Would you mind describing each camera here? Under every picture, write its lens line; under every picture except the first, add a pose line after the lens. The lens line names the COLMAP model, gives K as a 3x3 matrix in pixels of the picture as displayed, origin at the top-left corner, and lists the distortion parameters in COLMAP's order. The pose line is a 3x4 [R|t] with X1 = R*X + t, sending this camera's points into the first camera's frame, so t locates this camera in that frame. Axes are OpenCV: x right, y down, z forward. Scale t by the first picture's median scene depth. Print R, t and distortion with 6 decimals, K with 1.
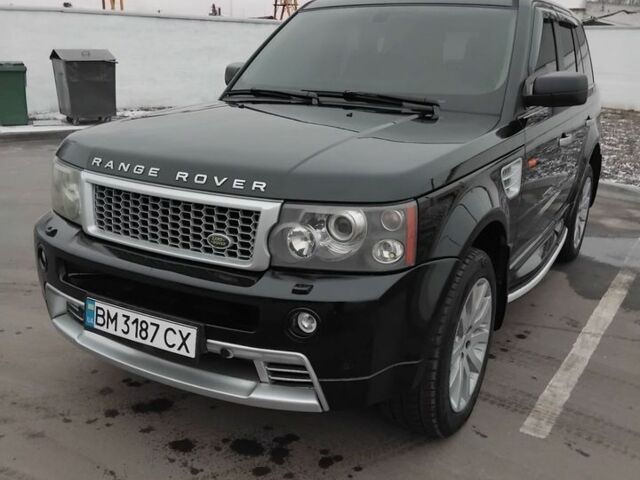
lens RADIAL K [[633.9, 0, 323.5], [0, 633.9, 240.5], [0, 0, 1]] dist [0.150733, -0.316983]
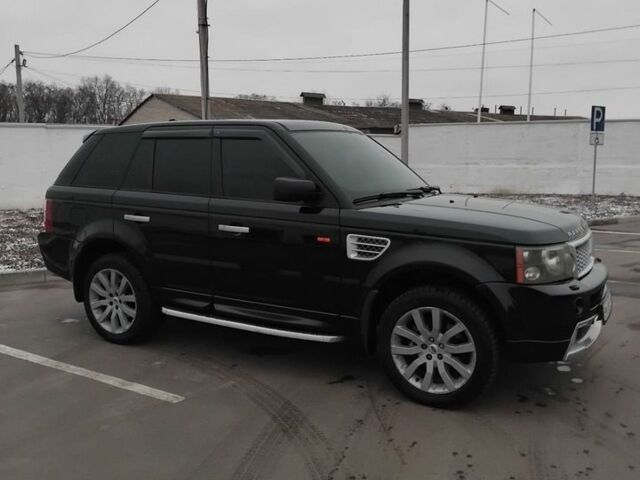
lens RADIAL K [[633.9, 0, 323.5], [0, 633.9, 240.5], [0, 0, 1]] dist [0.150733, -0.316983]
pose [[-0.012657, -0.160154, 0.987011, -2.184891], [0.281936, 0.946469, 0.157191, -0.602014], [-0.959350, 0.280263, 0.033174, 1.726400]]
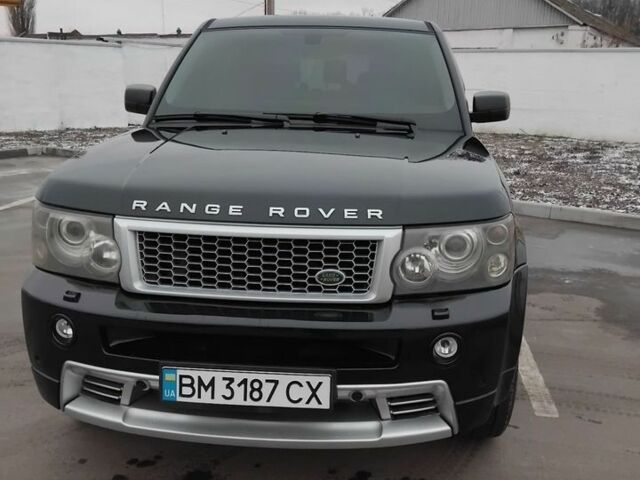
lens RADIAL K [[633.9, 0, 323.5], [0, 633.9, 240.5], [0, 0, 1]] dist [0.150733, -0.316983]
pose [[0.906326, -0.109616, 0.408114, -0.536258], [0.121268, 0.992616, -0.002701, -0.050245], [-0.404805, 0.051939, 0.912927, 0.156852]]
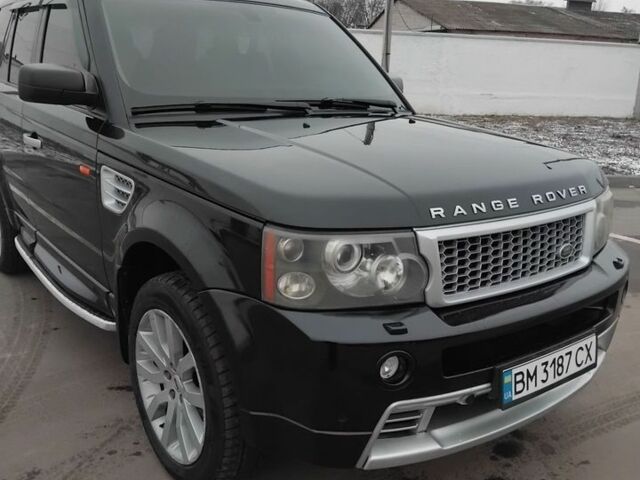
lens RADIAL K [[633.9, 0, 323.5], [0, 633.9, 240.5], [0, 0, 1]] dist [0.150733, -0.316983]
pose [[0.385021, -0.259449, 0.885689, -1.216179], [0.231074, 0.956205, 0.179655, -0.289091], [-0.893512, 0.135488, 0.428111, 0.890266]]
